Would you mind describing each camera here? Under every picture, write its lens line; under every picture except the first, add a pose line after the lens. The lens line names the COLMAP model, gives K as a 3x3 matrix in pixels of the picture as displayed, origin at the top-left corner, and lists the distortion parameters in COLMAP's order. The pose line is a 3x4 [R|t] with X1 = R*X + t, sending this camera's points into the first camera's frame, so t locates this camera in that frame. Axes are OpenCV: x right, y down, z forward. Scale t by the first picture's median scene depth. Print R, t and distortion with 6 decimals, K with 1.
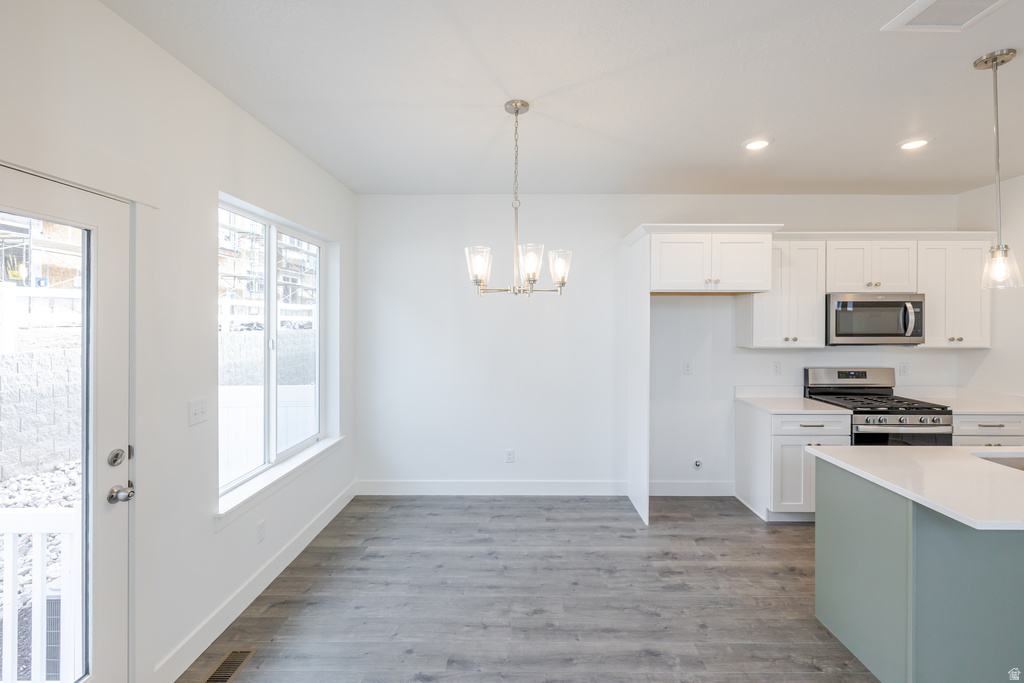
lens RADIAL K [[446.2, 0, 521.5], [0, 446.2, 338.0], [0, 0, 1]] dist [0.002809, -0.001193]
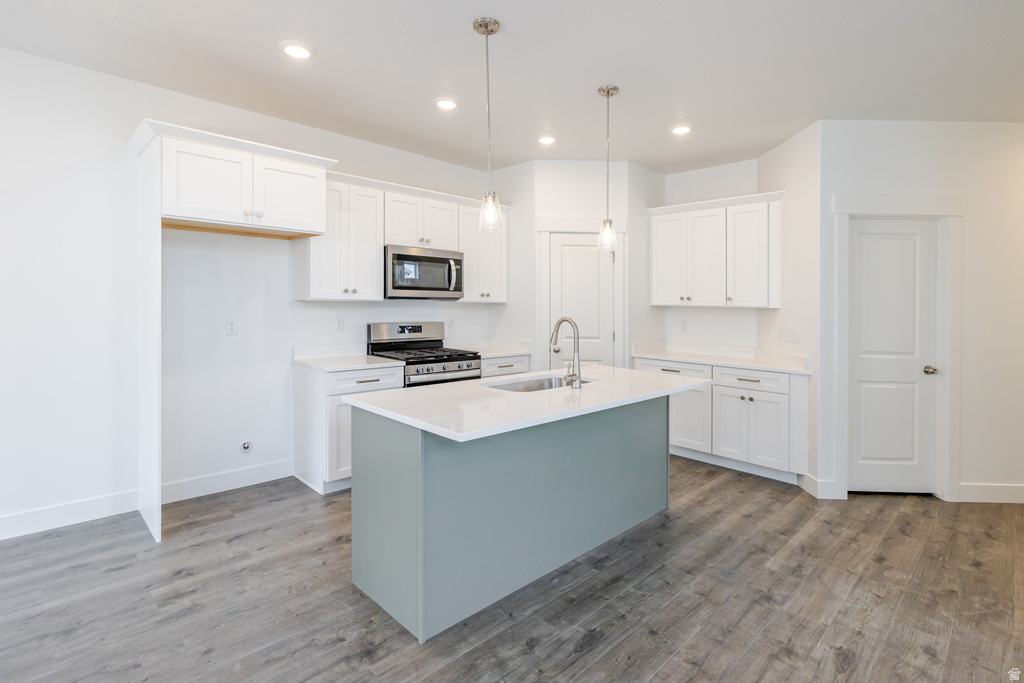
lens RADIAL K [[503.9, 0, 514.7], [0, 503.9, 306.7], [0, 0, 1]] dist [-0.010672, 0.004635]
pose [[0.711051, 0.007275, 0.703103, 0.122715], [0.004176, 0.999885, -0.014569, 0.057130], [-0.703128, 0.013295, 0.710939, 0.024448]]
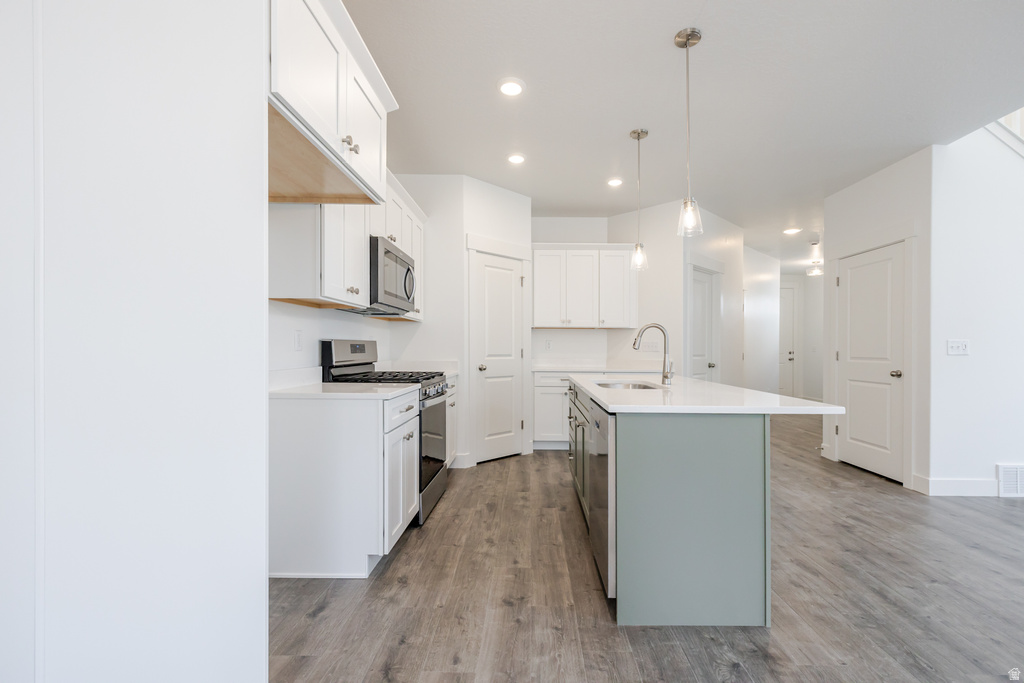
lens RADIAL K [[446.2, 0, 530.0], [0, 446.2, 349.5], [0, 0, 1]] dist [0.002809, -0.001193]
pose [[0.001065, -0.001410, 0.999998, -0.069959], [0.027350, 0.999625, 0.001380, 0.106927], [-0.999625, 0.027348, 0.001103, 0.809882]]
